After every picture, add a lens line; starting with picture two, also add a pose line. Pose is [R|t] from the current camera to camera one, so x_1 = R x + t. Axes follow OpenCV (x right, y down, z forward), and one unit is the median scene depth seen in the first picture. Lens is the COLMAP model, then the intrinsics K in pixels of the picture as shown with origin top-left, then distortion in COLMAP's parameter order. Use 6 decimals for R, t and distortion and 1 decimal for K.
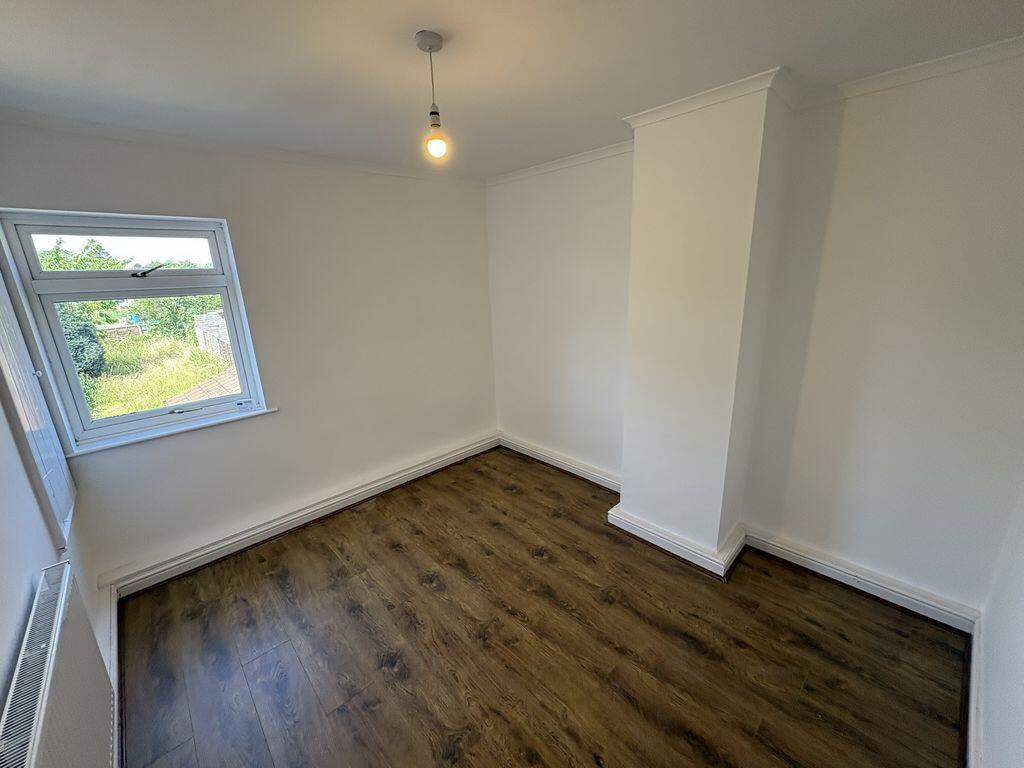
lens RADIAL K [[407.8, 0, 512.2], [0, 407.8, 385.4], [0, 0, 1]] dist [-0.000894, 0.000223]
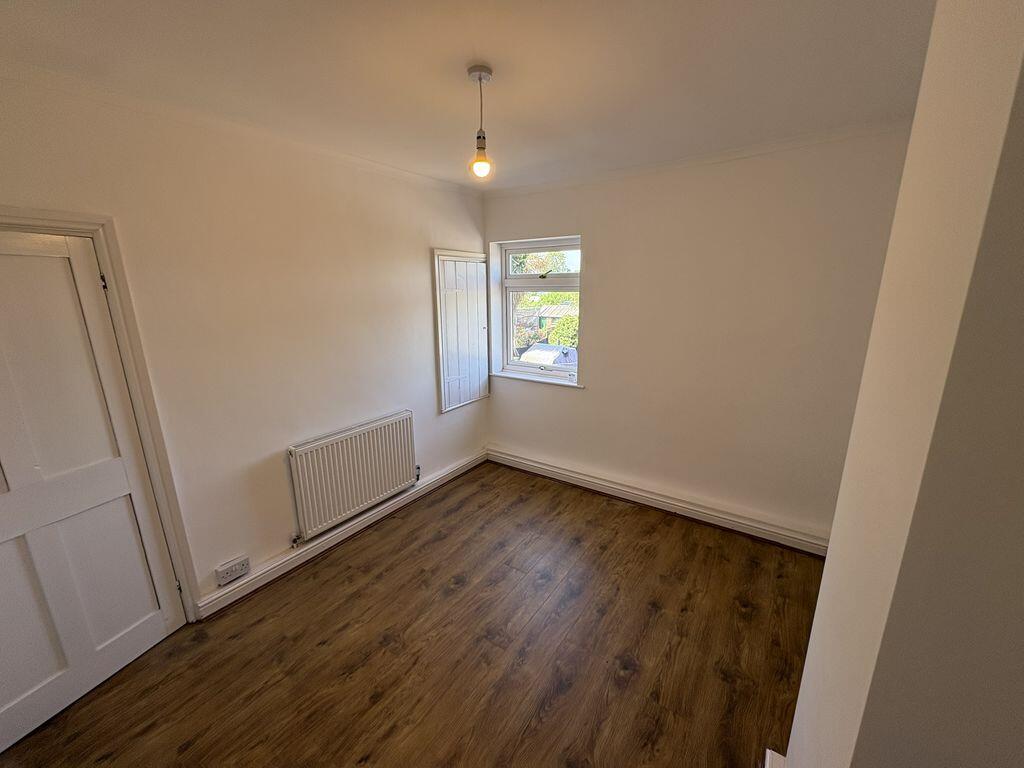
lens RADIAL K [[407.8, 0, 515.0], [0, 407.8, 385.2], [0, 0, 1]] dist [-0.000894, 0.000223]
pose [[0.212631, 0.265324, -0.940421, 0.582988], [-0.257613, 0.943601, 0.207974, -0.162658], [0.942562, 0.198043, 0.268990, 0.518992]]
